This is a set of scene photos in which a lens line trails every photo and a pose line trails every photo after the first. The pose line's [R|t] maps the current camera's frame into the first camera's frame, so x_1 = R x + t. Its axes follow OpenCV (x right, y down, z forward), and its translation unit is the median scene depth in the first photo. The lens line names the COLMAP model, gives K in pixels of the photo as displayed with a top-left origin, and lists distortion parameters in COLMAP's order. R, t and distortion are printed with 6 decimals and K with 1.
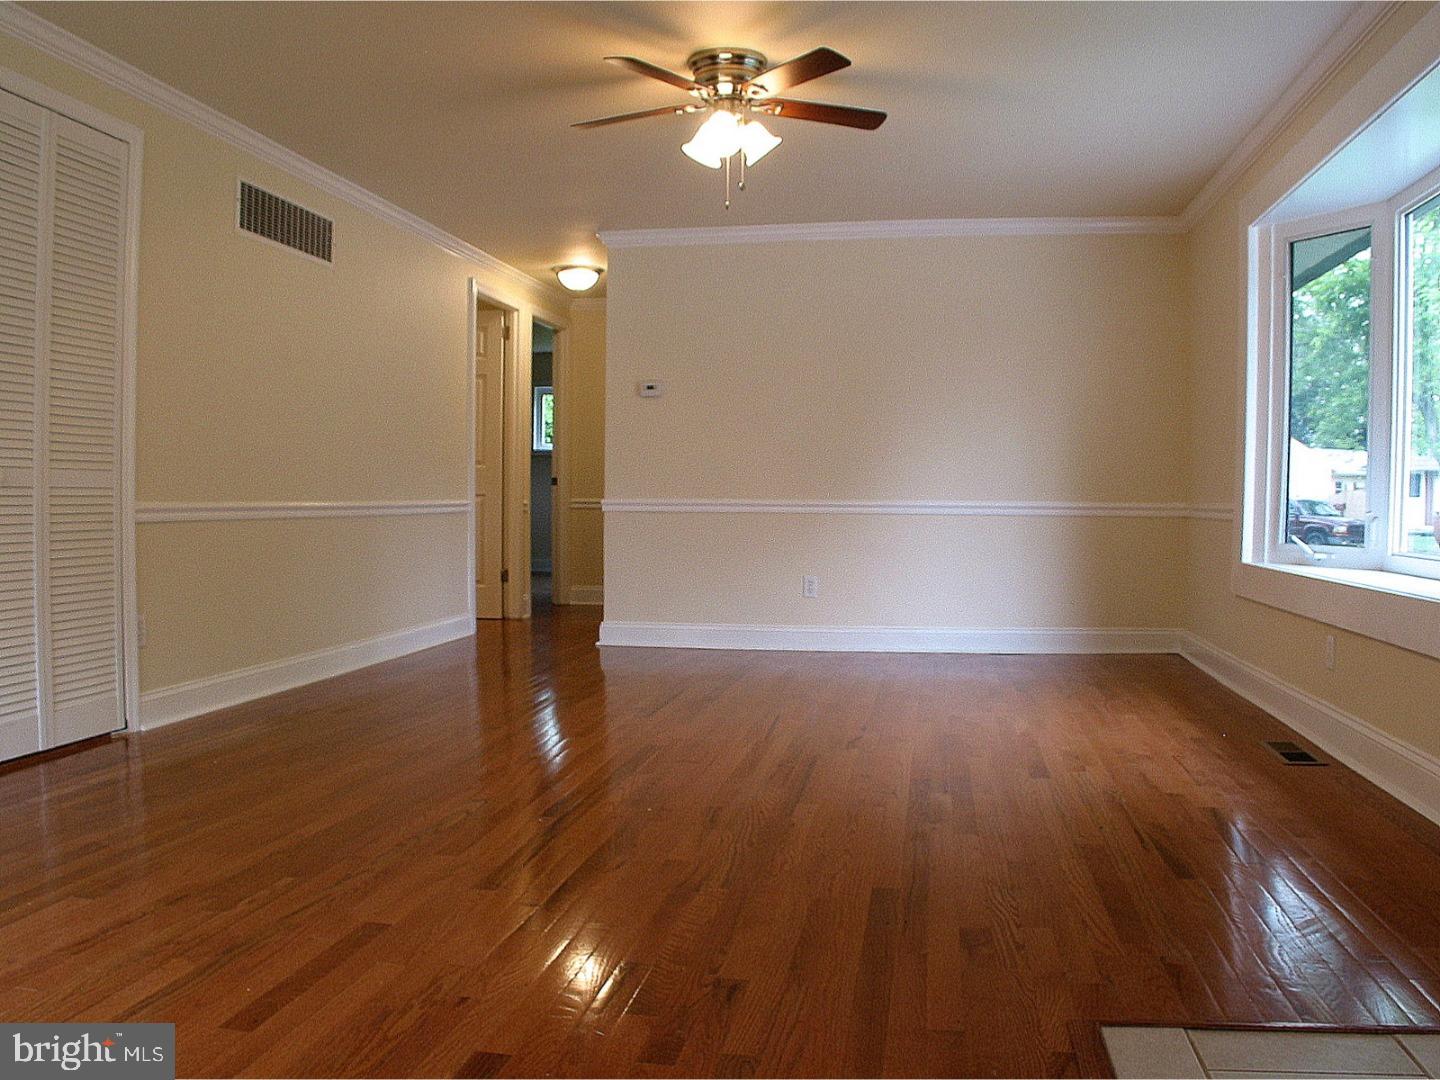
lens RADIAL K [[1185.4, 0, 720.8], [0, 1185.4, 558.0], [0, 0, 1]] dist [-0.130152, 0.018655]
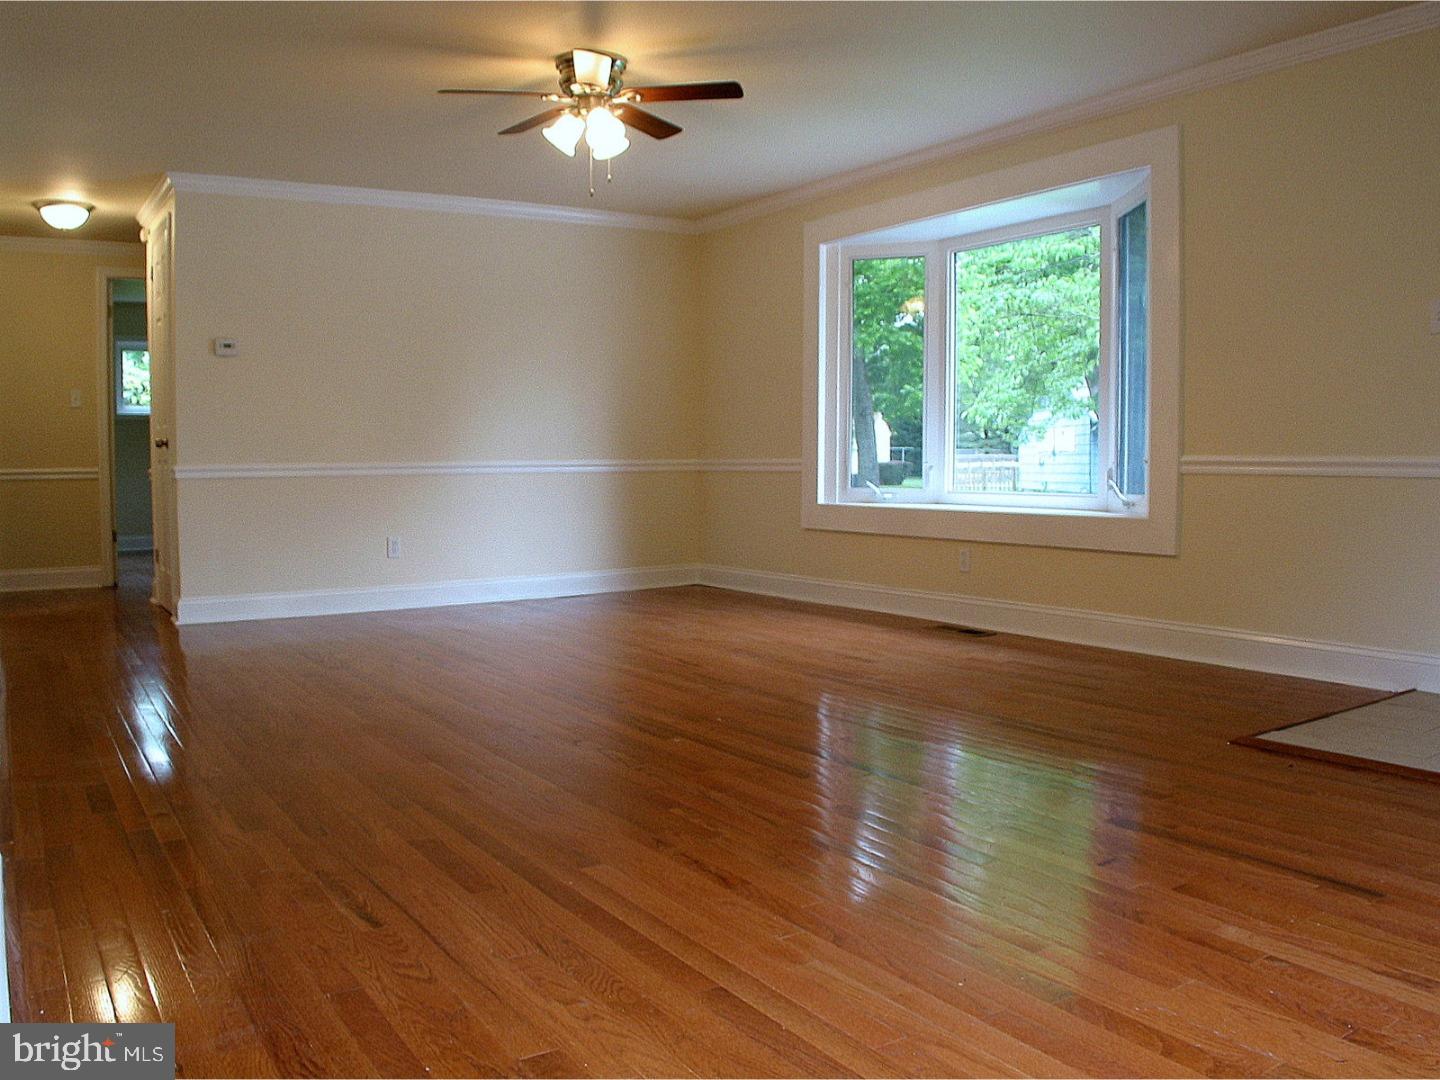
lens RADIAL K [[1185.4, 0, 720.8], [0, 1185.4, 558.0], [0, 0, 1]] dist [-0.130152, 0.018655]
pose [[0.746861, -0.064362, 0.661858, -0.399118], [0.043352, 0.997900, 0.048121, -0.003197], [-0.663566, -0.007246, 0.748083, 0.056311]]
